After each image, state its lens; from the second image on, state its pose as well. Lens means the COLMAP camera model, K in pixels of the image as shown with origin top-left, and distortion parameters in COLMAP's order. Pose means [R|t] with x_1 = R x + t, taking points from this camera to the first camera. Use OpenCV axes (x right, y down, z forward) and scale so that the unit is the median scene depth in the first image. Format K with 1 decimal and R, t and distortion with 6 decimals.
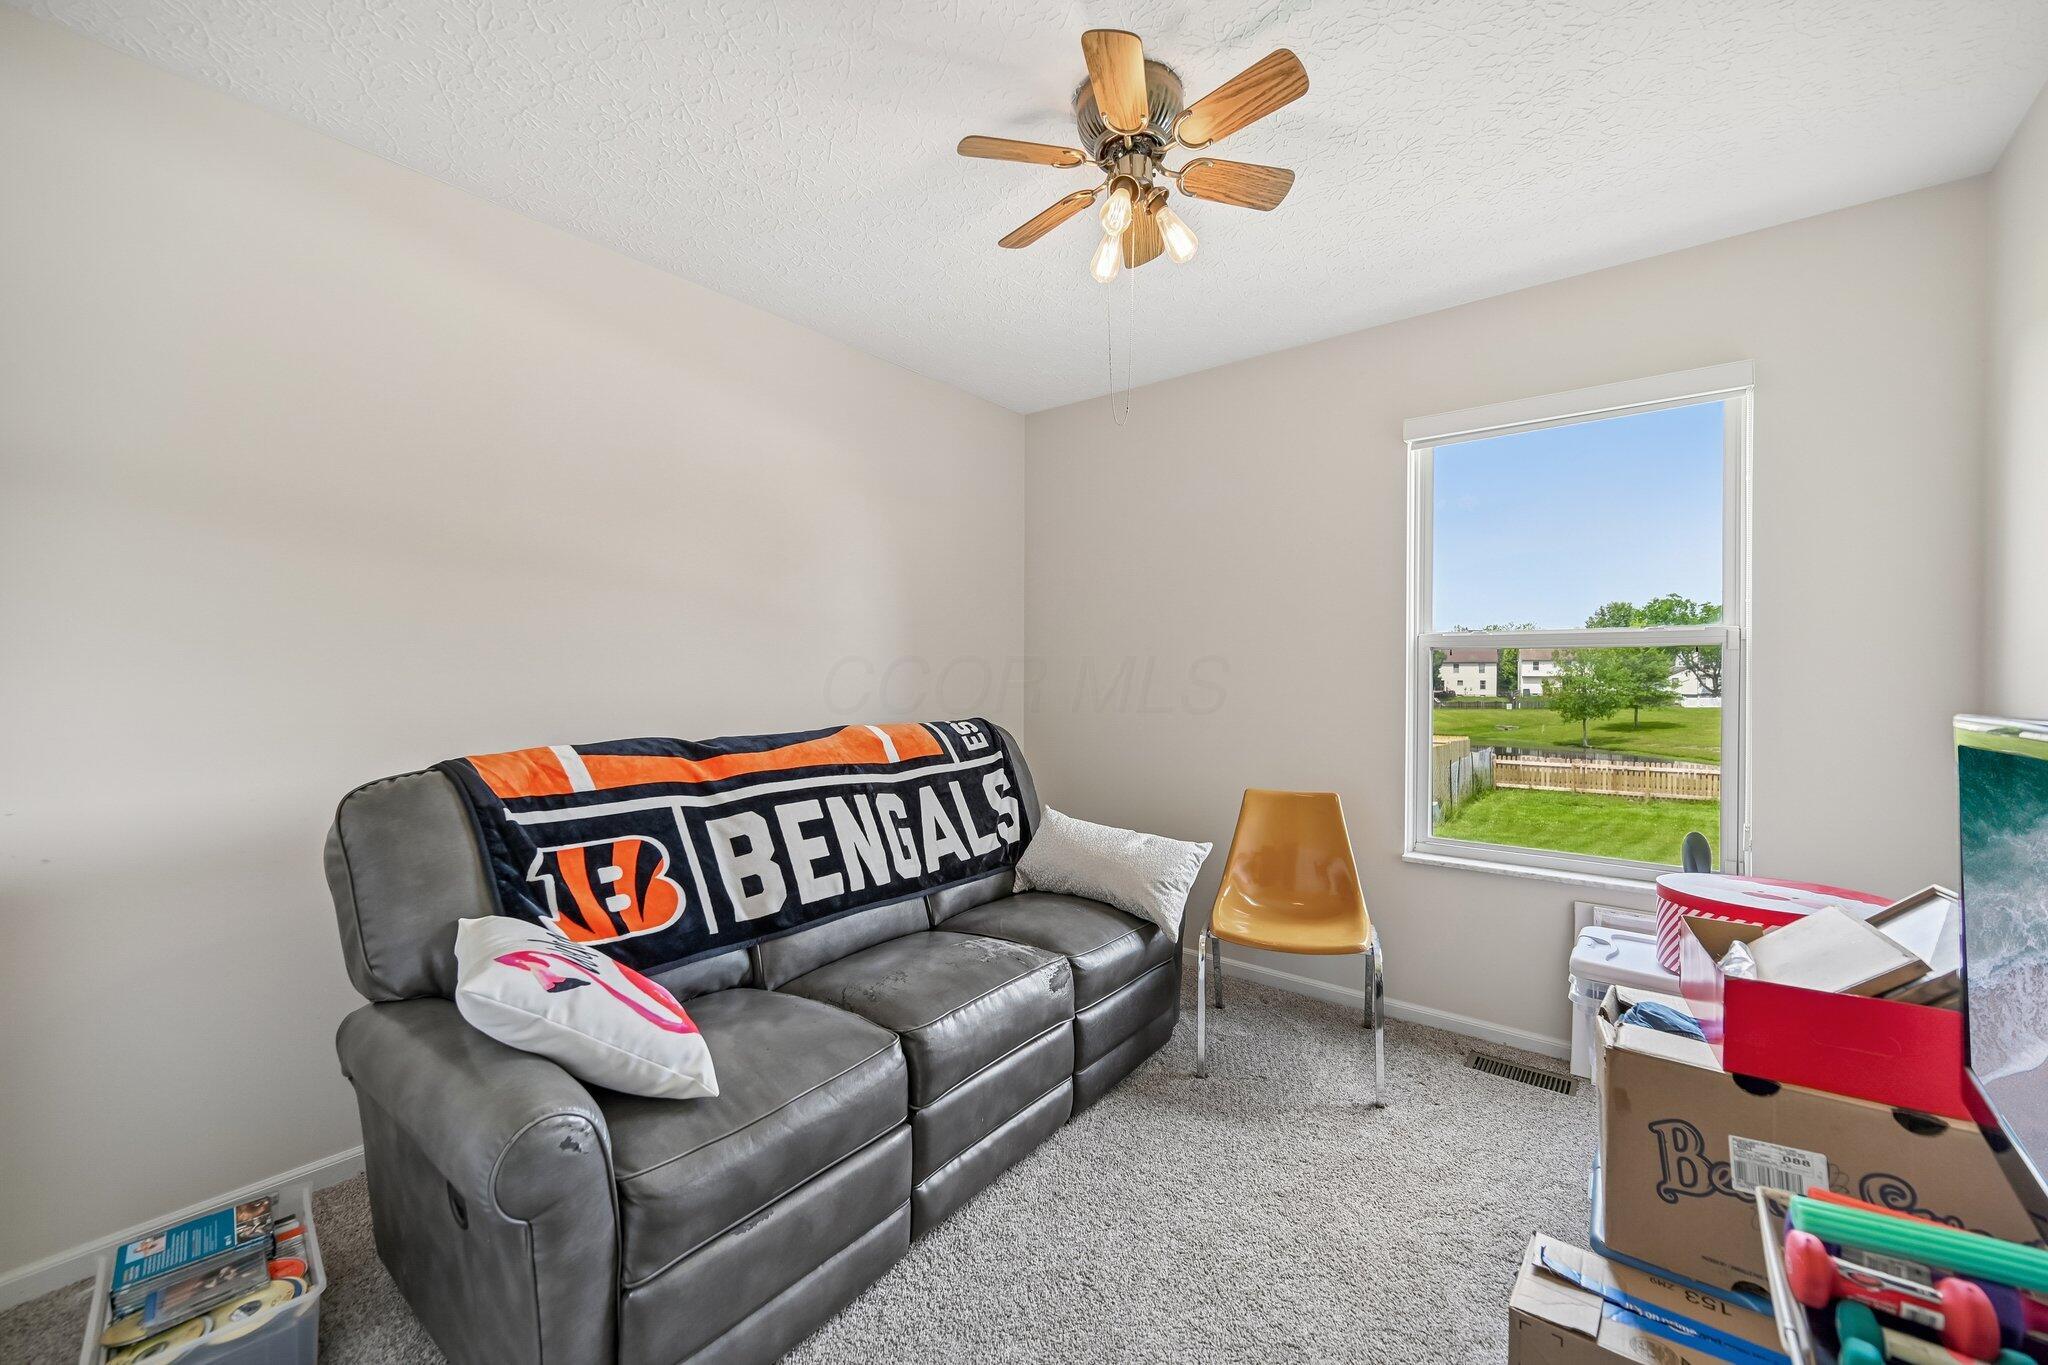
lens RADIAL K [[807.1, 0, 1029.3], [0, 807.1, 671.5], [0, 0, 1]] dist [-0.003018, 0.000058]
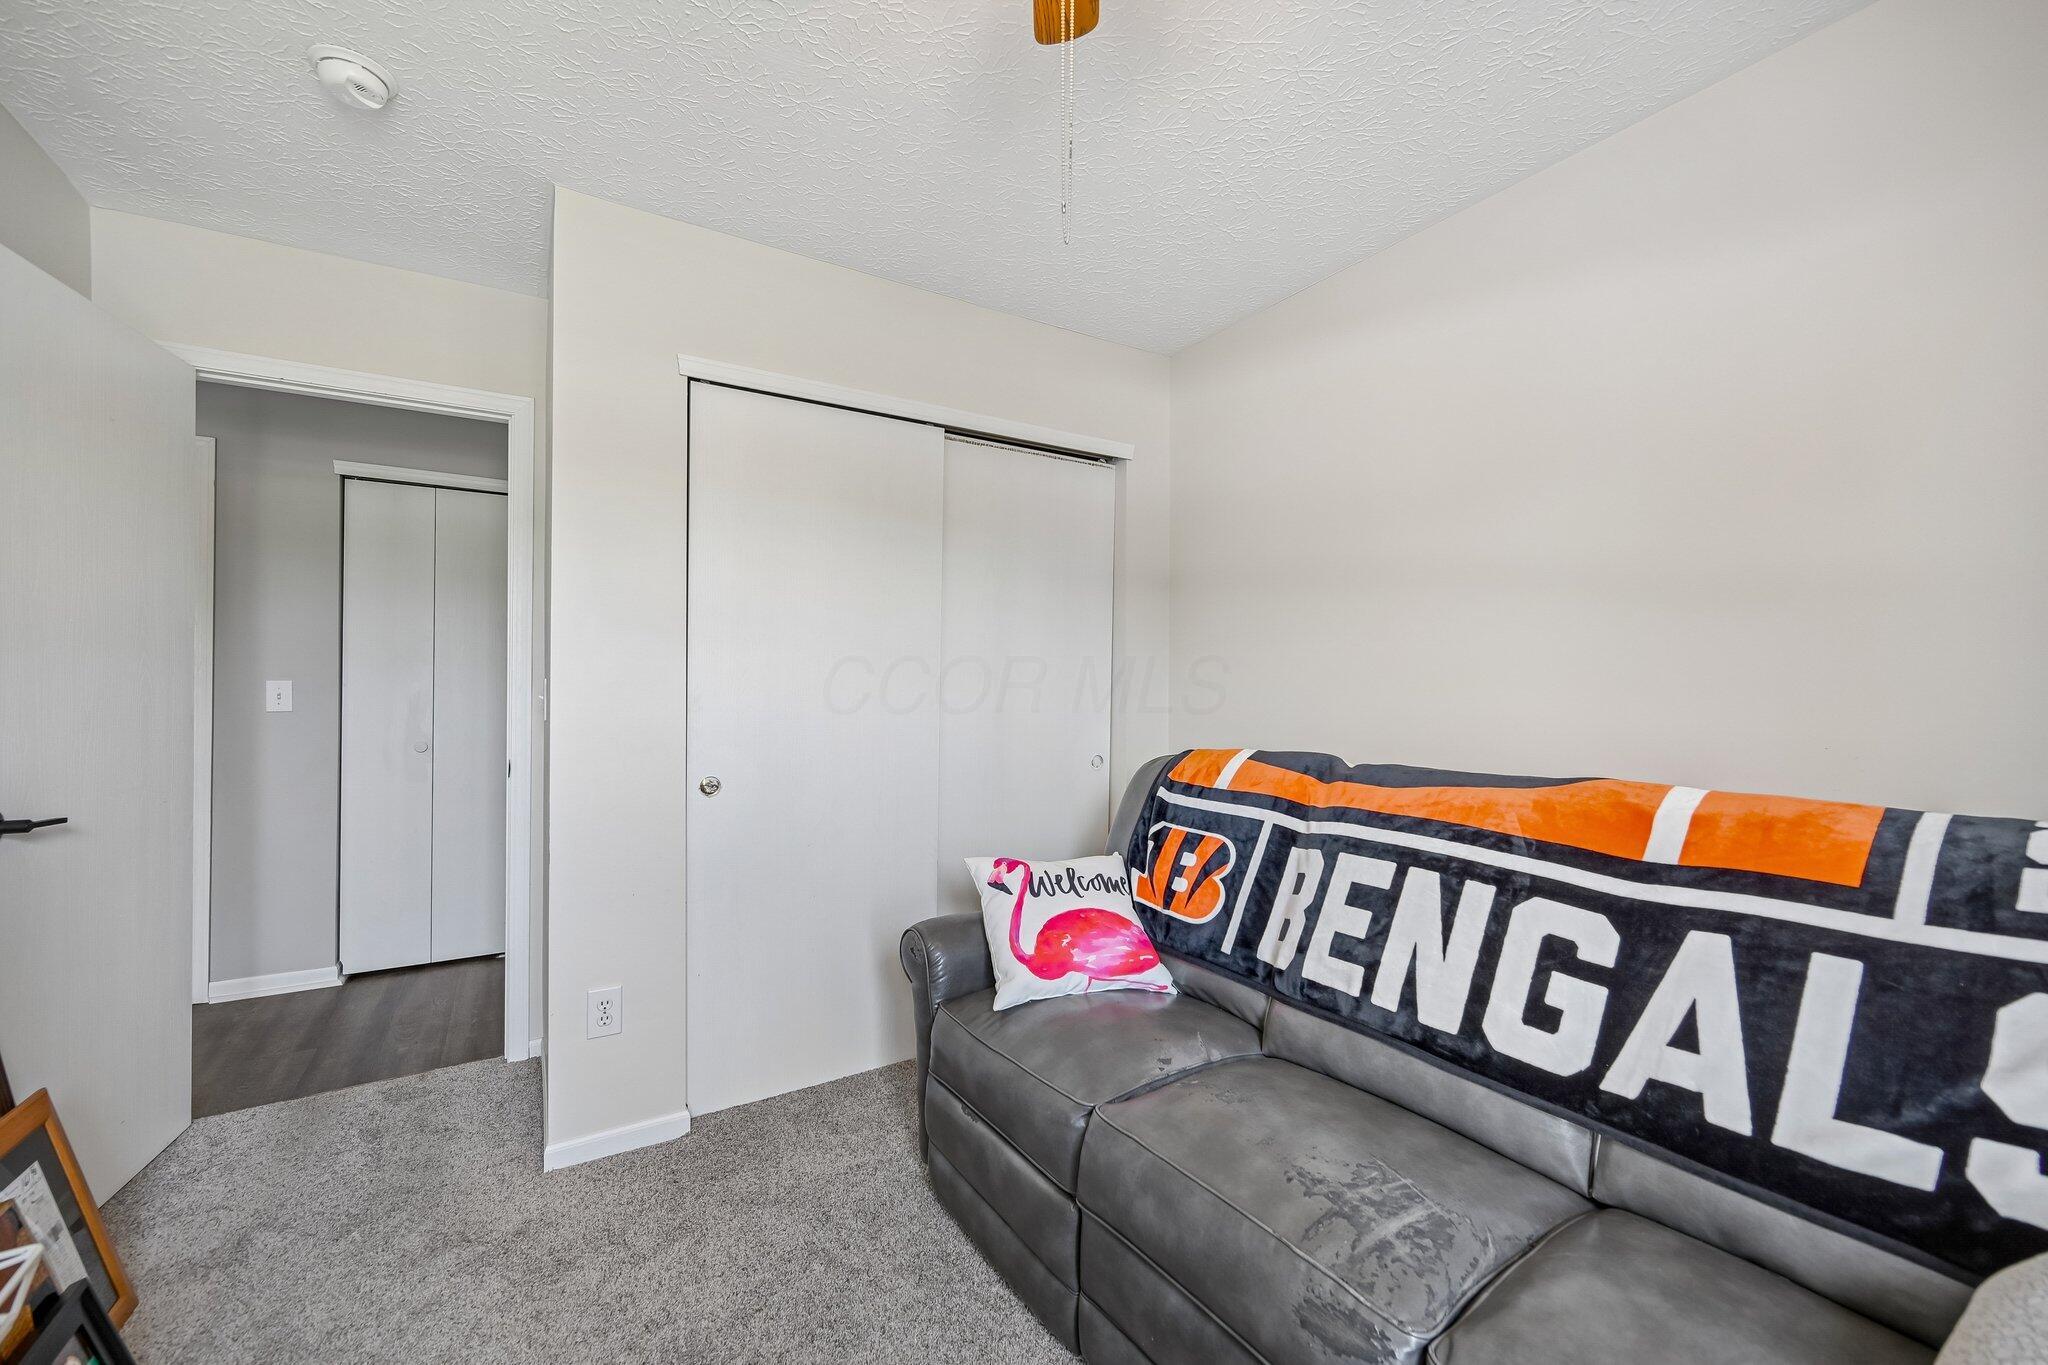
lens RADIAL K [[807.1, 0, 1021.4], [0, 807.1, 692.1], [0, 0, 1]] dist [-0.003018, 0.000058]
pose [[-0.317231, -0.003233, -0.948343, 0.520198], [-0.016290, 0.999865, 0.002041, 0.013558], [0.948209, 0.016096, -0.317240, 0.930983]]
